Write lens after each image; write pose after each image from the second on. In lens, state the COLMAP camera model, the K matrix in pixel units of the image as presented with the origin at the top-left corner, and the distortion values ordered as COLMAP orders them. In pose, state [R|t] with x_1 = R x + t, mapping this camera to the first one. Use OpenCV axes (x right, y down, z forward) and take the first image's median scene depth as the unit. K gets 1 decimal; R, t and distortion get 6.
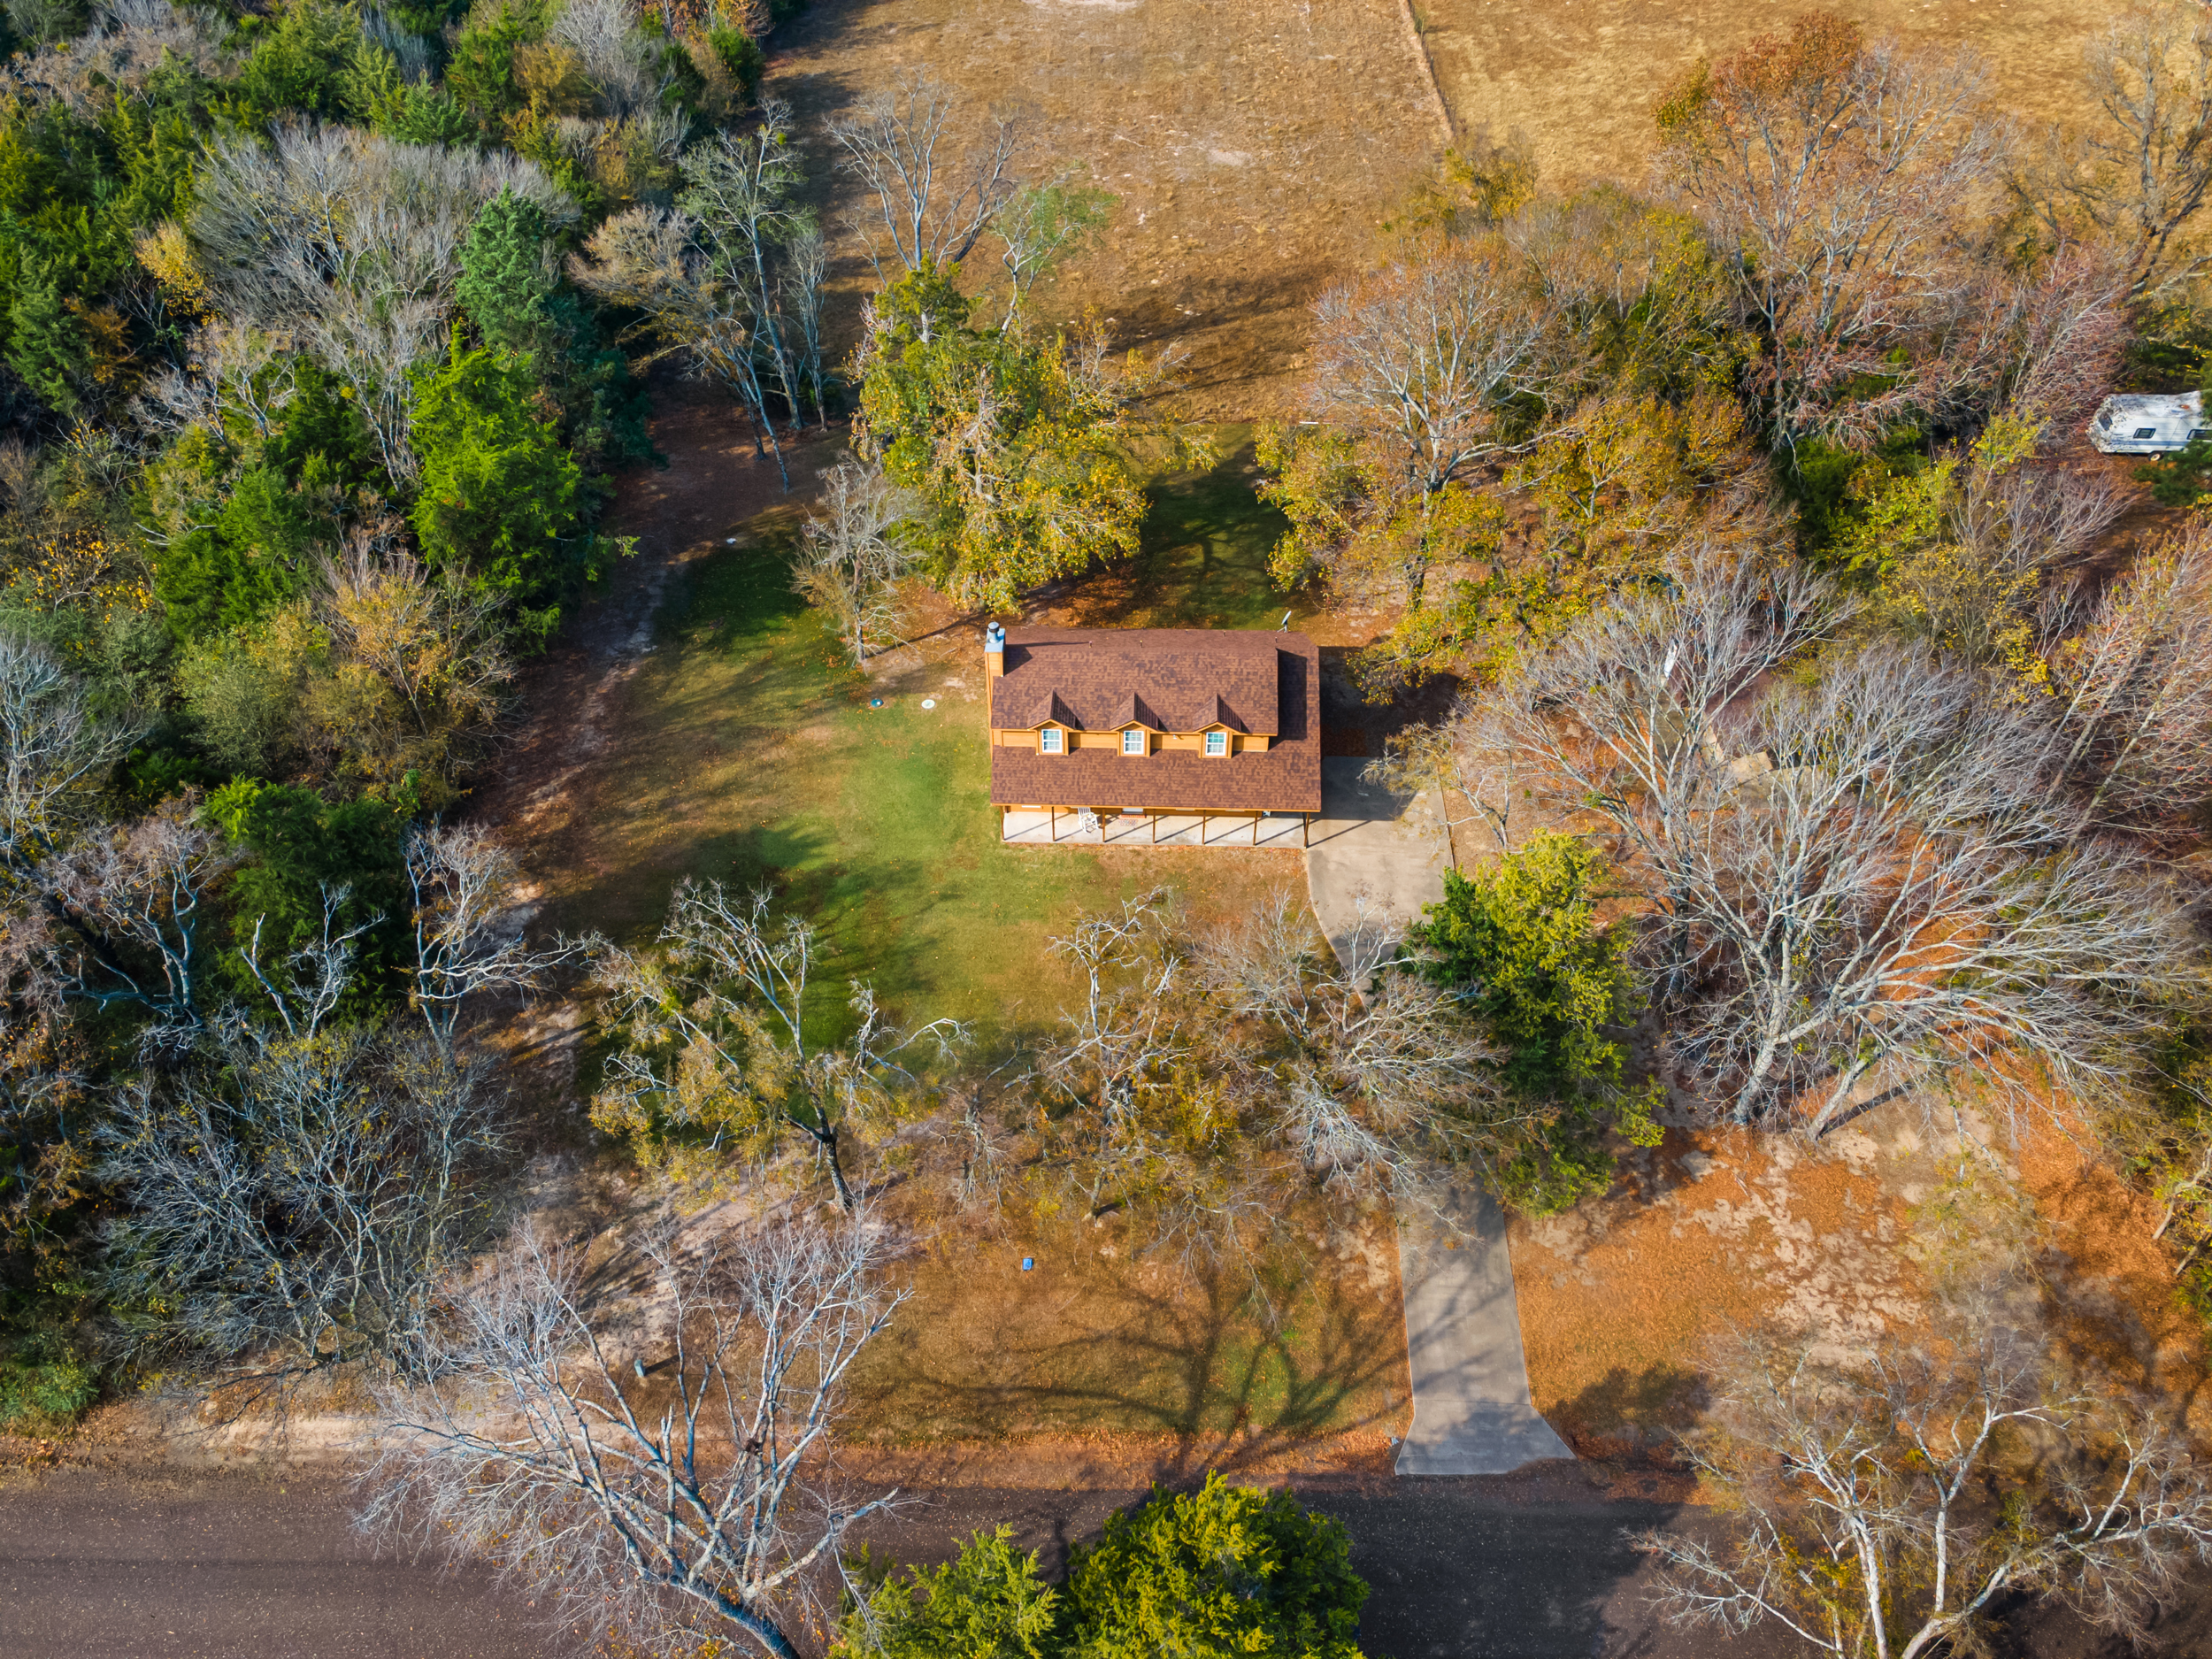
lens RADIAL K [[1617.2, 0, 1106.0], [0, 1617.2, 829.5], [0, 0, 1]] dist [0.019756, 0.005081]
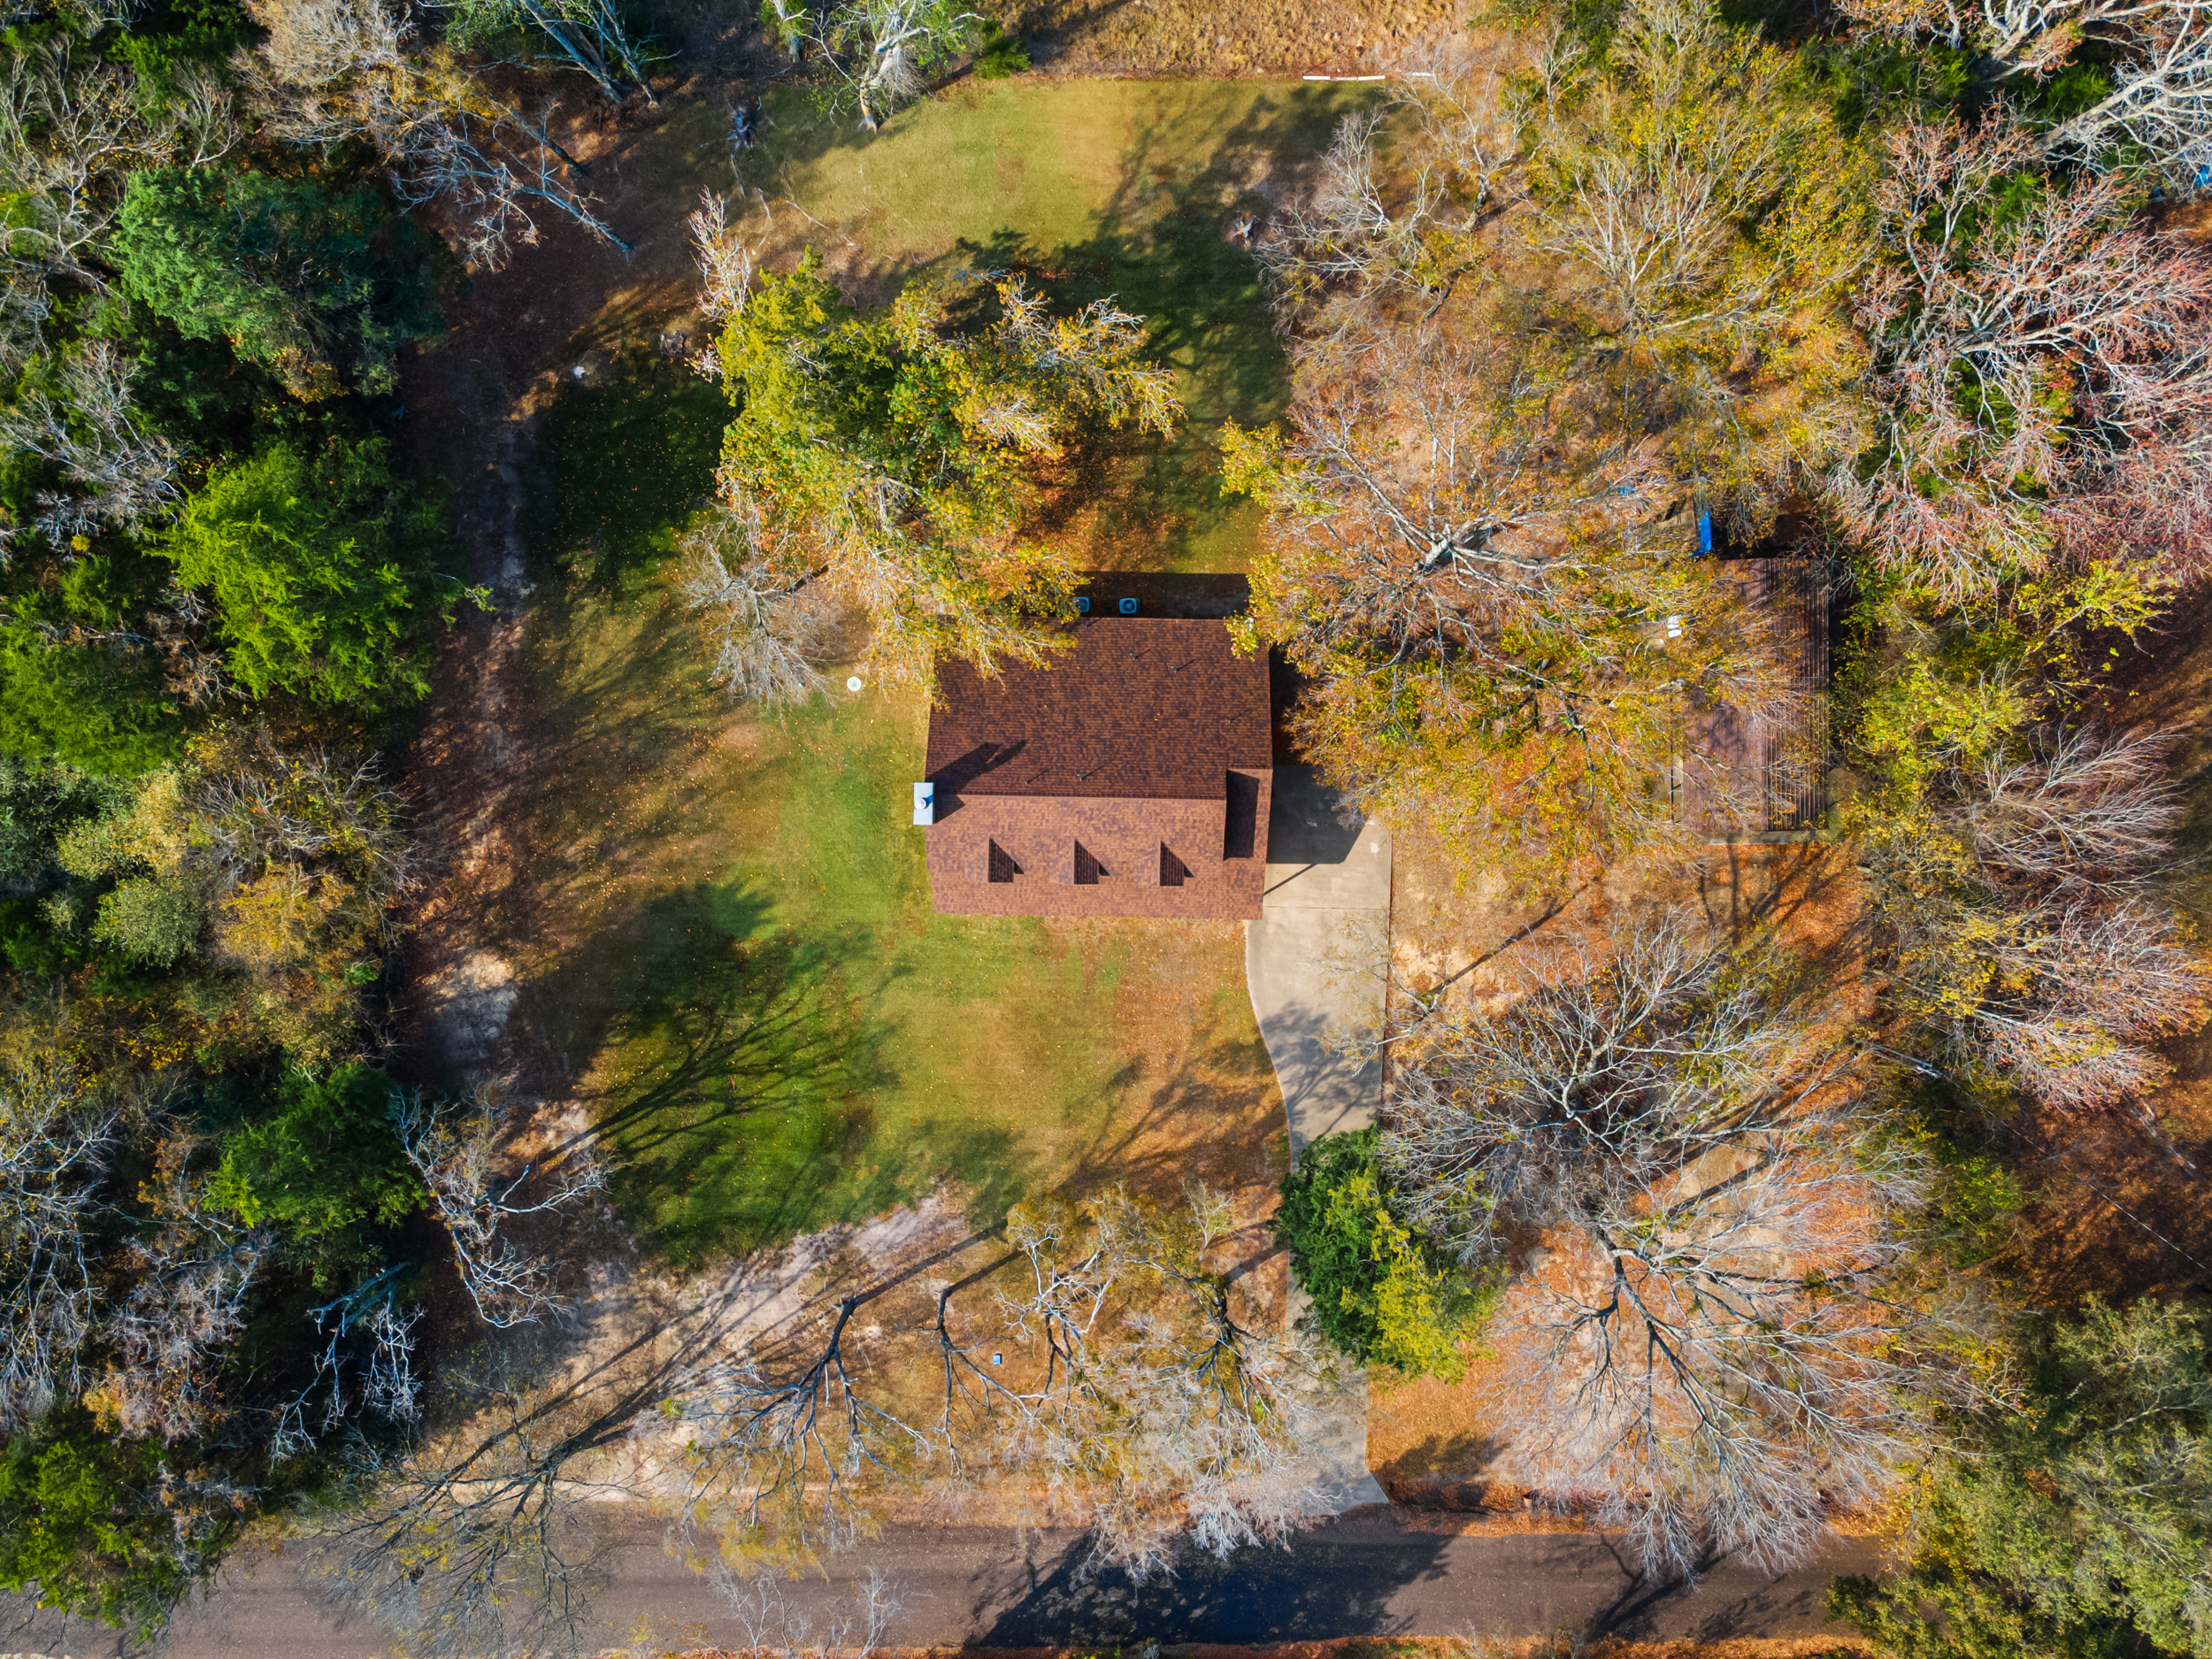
lens RADIAL K [[1617.2, 0, 1106.0], [0, 1617.2, 829.5], [0, 0, 1]] dist [0.019756, 0.005081]
pose [[0.999912, -0.013242, -0.000921, 0.037139], [0.009507, 0.666019, 0.745875, -0.799851], [-0.009263, -0.745818, 0.666086, 0.368121]]
